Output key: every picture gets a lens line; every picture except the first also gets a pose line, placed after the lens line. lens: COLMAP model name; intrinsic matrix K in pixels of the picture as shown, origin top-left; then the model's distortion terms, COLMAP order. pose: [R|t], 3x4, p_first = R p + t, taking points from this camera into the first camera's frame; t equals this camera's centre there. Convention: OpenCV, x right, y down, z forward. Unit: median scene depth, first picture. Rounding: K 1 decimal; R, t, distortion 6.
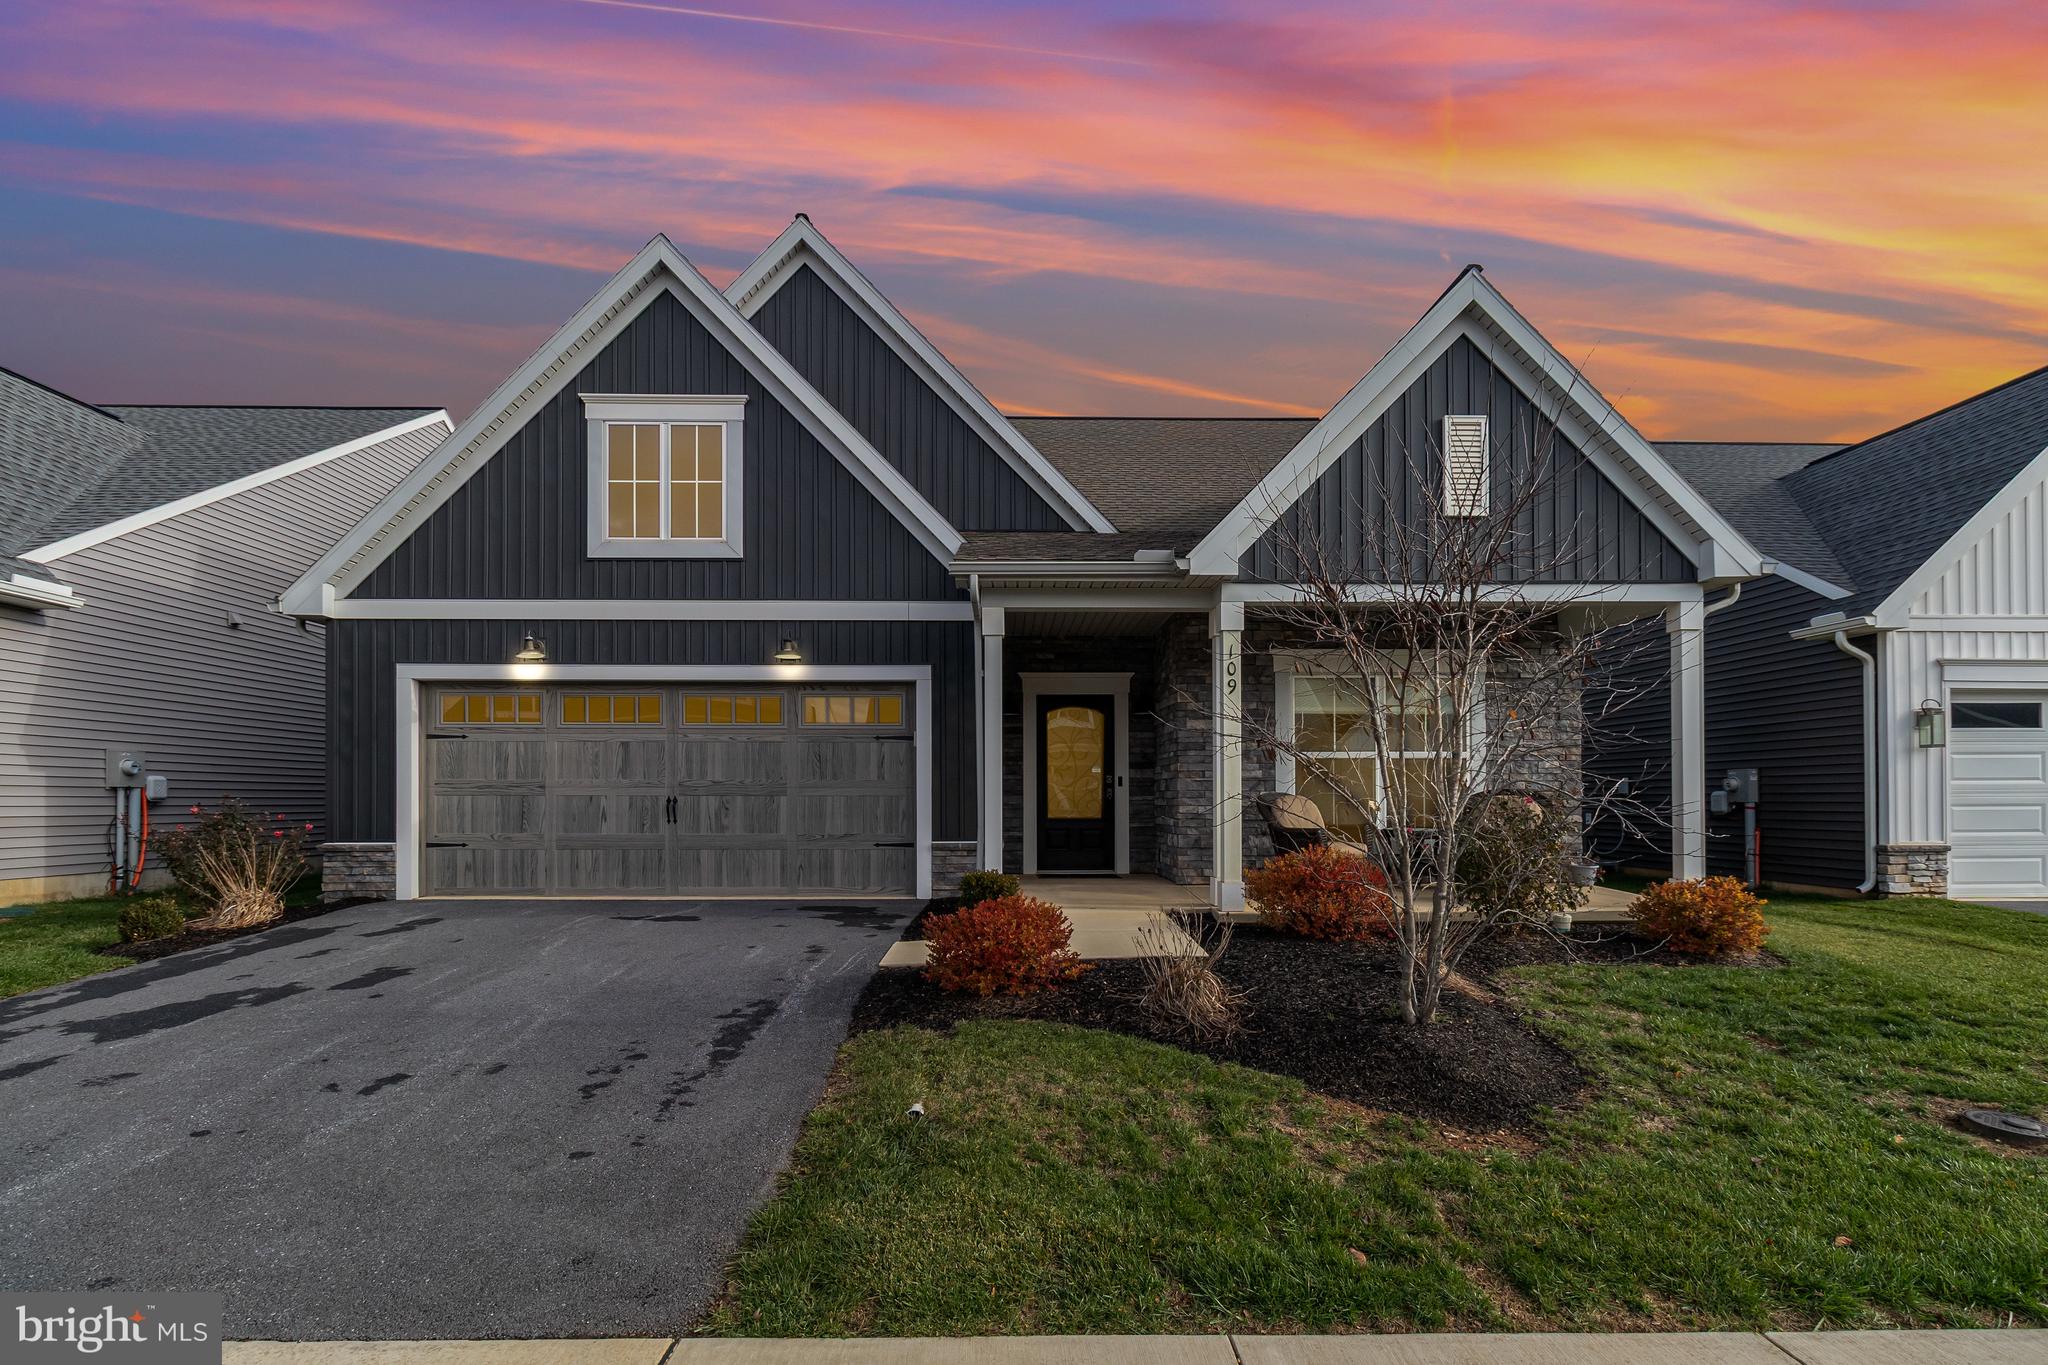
lens RADIAL K [[945.3, 0, 1022.2], [0, 945.3, 804.6], [0, 0, 1]] dist [0.002397, 0.000217]
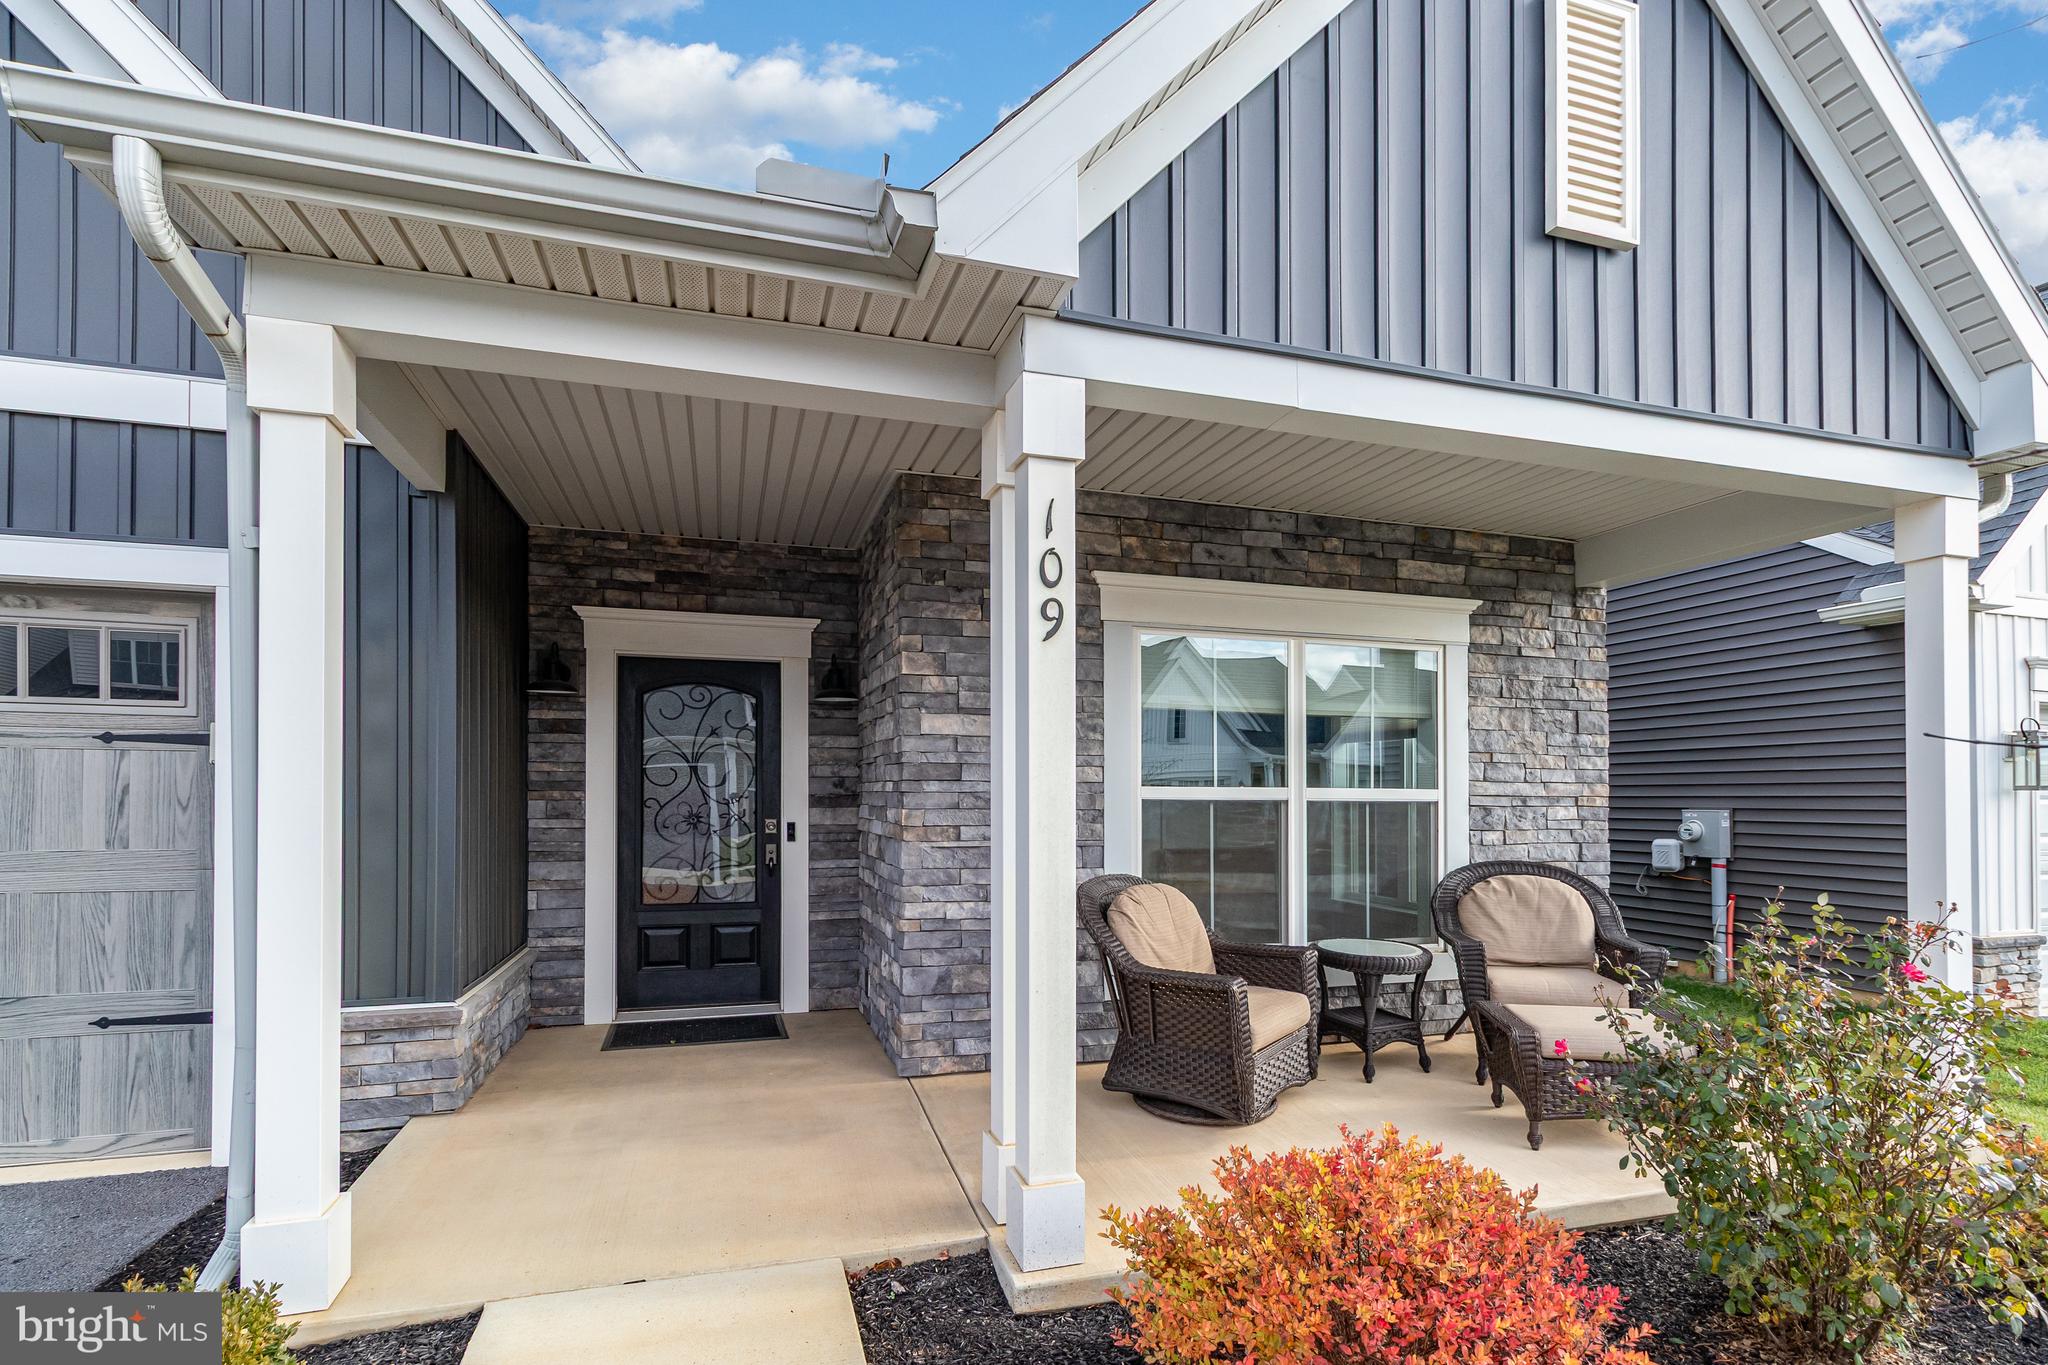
lens RADIAL K [[945.3, 0, 1022.2], [0, 945.3, 804.6], [0, 0, 1]] dist [0.002397, 0.000217]
pose [[0.960626, 0.003693, 0.277820, 0.092152], [-0.003861, 0.999993, 0.000058, -0.045143], [-0.277817, -0.001129, 0.960633, 0.537039]]
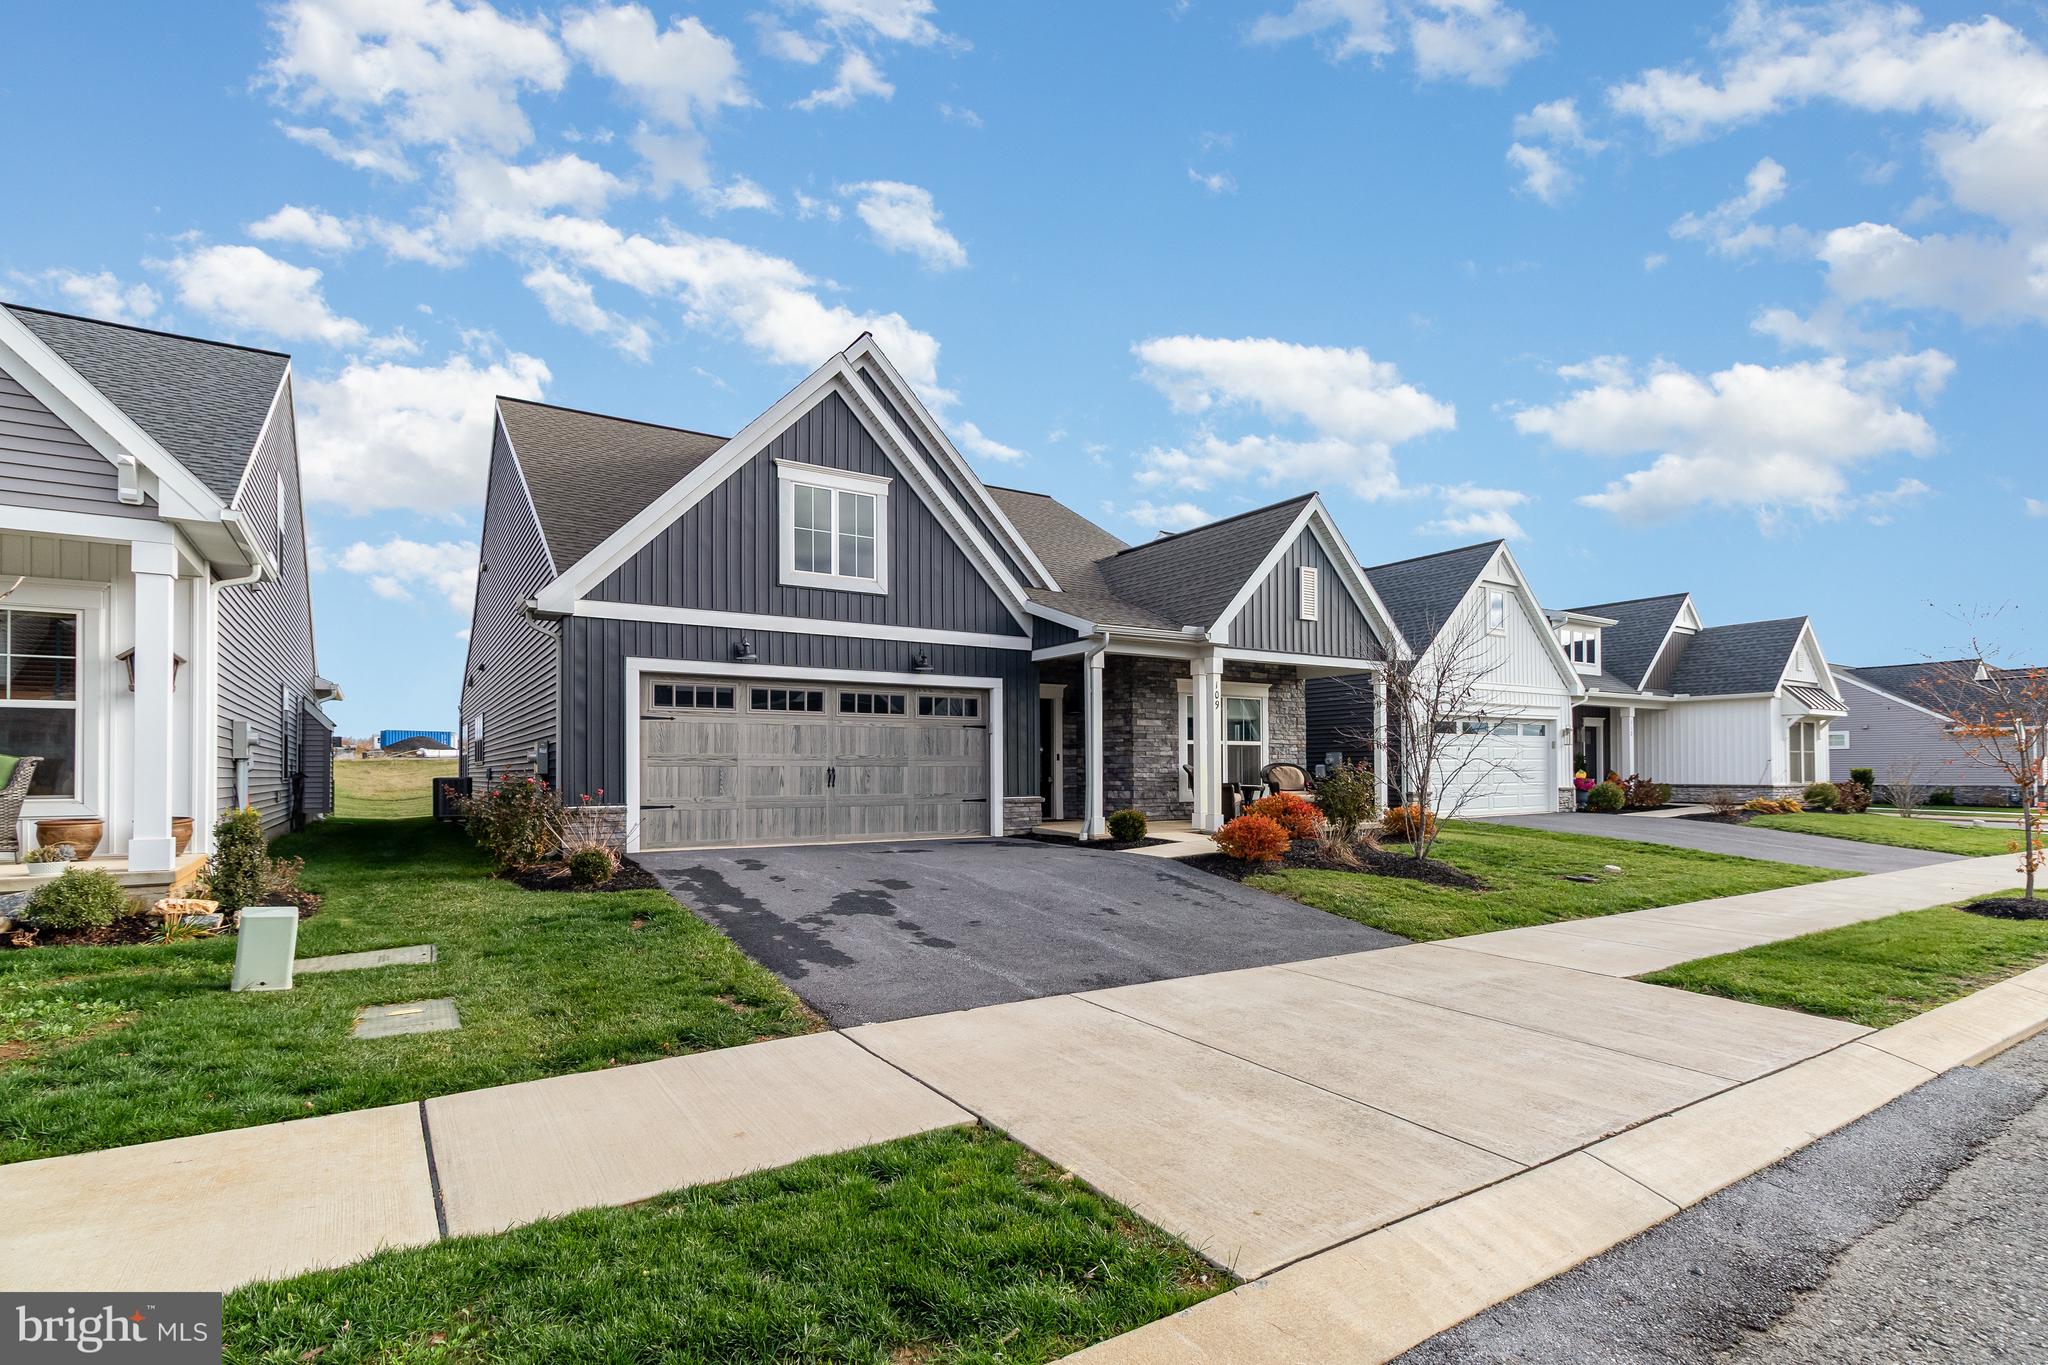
lens RADIAL K [[940.1, 0, 948.9], [0, 940.1, 775.5], [0, 0, 1]] dist [0.001064, 0.000047]
pose [[0.871905, -0.004802, 0.489652, -0.875540], [0.006168, 0.999980, -0.001177, 0.005741], [-0.489636, 0.004046, 0.871917, -0.238737]]
